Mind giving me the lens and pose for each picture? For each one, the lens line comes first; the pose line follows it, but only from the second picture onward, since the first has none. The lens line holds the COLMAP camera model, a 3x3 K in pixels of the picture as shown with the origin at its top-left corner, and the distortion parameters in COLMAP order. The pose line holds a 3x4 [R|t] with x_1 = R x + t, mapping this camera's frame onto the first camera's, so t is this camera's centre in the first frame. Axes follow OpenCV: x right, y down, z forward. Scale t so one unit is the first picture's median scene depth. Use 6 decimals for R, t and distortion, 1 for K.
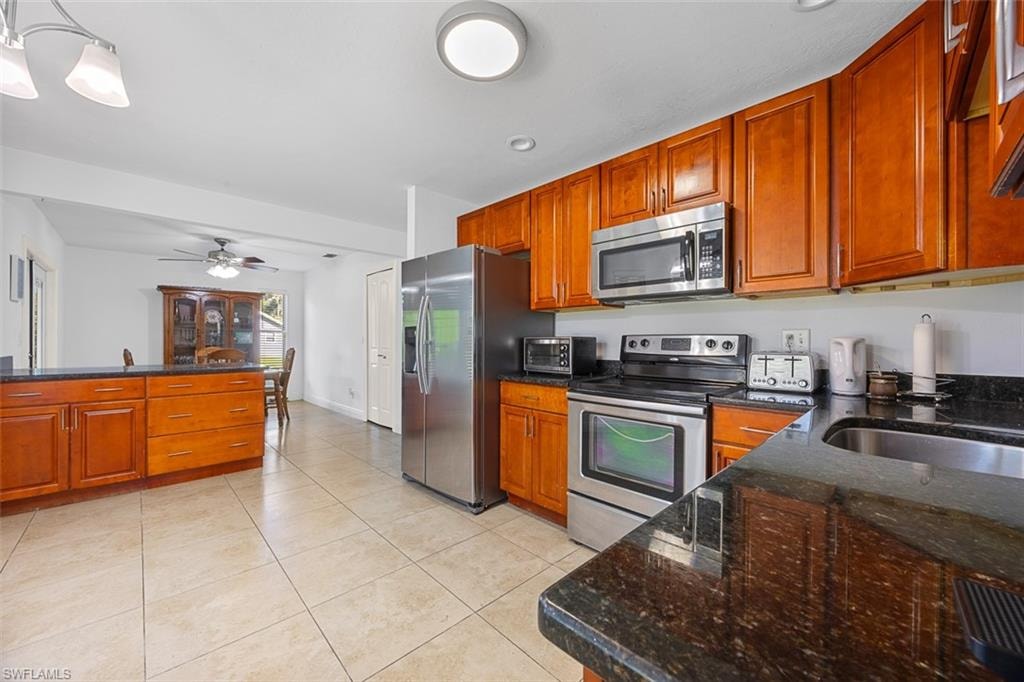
lens RADIAL K [[389.5, 0, 515.3], [0, 389.5, 343.7], [0, 0, 1]] dist [-0.001840, -0.000245]
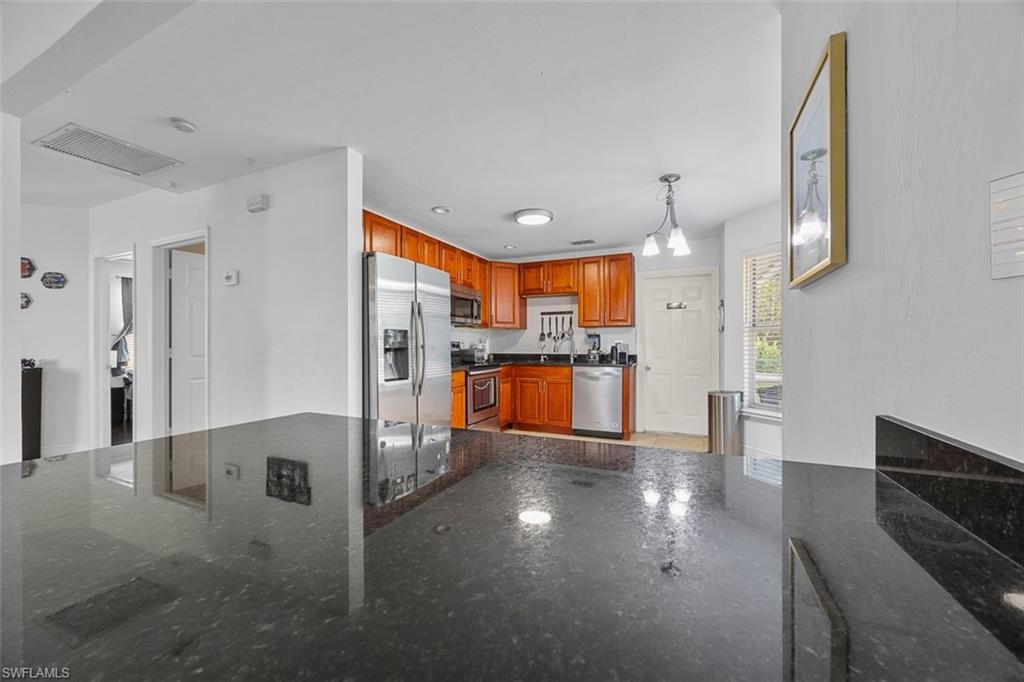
lens RADIAL K [[390.0, 0, 514.8], [0, 390.0, 348.2], [0, 0, 1]] dist [-0.000692, -0.000097]
pose [[-0.361274, -0.010936, 0.932396, -1.649812], [0.002625, 0.999915, 0.012745, -0.012097], [-0.932456, 0.007052, -0.361215, 1.448951]]
